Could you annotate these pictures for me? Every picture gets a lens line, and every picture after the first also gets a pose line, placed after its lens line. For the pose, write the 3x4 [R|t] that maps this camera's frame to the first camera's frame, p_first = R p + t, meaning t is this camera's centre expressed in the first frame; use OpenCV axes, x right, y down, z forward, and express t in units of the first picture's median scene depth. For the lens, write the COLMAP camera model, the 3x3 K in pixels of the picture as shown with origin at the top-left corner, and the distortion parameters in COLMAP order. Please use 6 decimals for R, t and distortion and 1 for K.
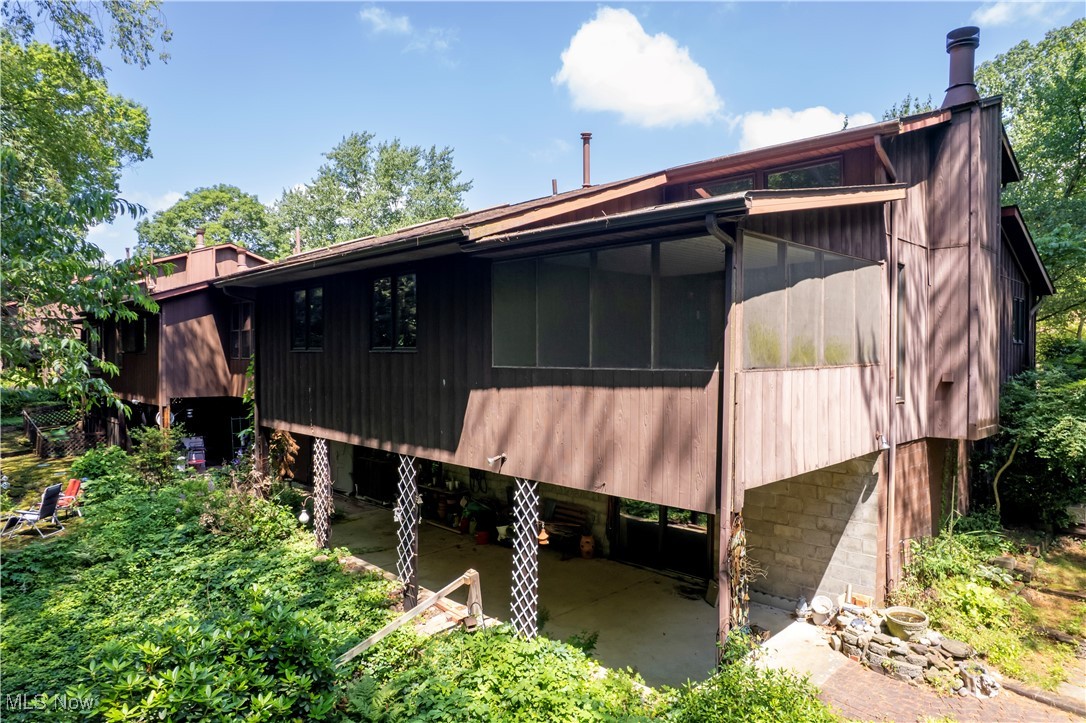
lens RADIAL K [[736.6, 0, 538.2], [0, 736.6, 363.2], [0, 0, 1]] dist [-0.007071, 0.001888]
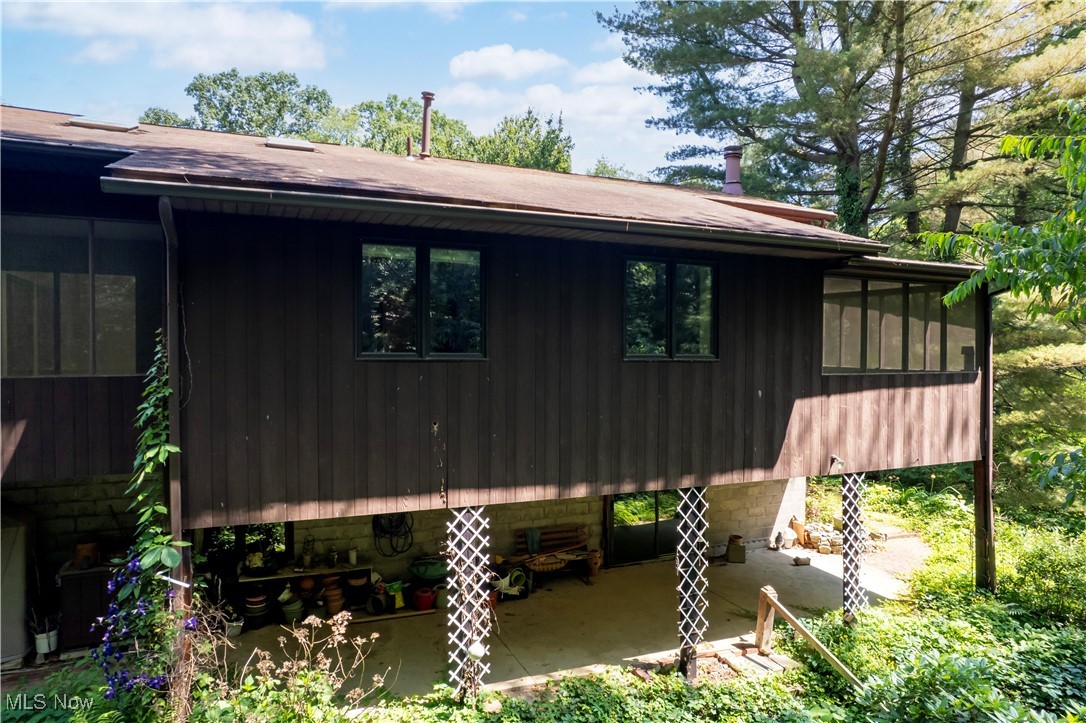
lens RADIAL K [[736.6, 0, 538.2], [0, 736.6, 363.2], [0, 0, 1]] dist [-0.007071, 0.001888]
pose [[0.277378, -0.008924, 0.960720, -1.085103], [0.009932, 0.999930, 0.006421, -0.020249], [-0.960710, 0.007760, 0.277447, 1.009873]]
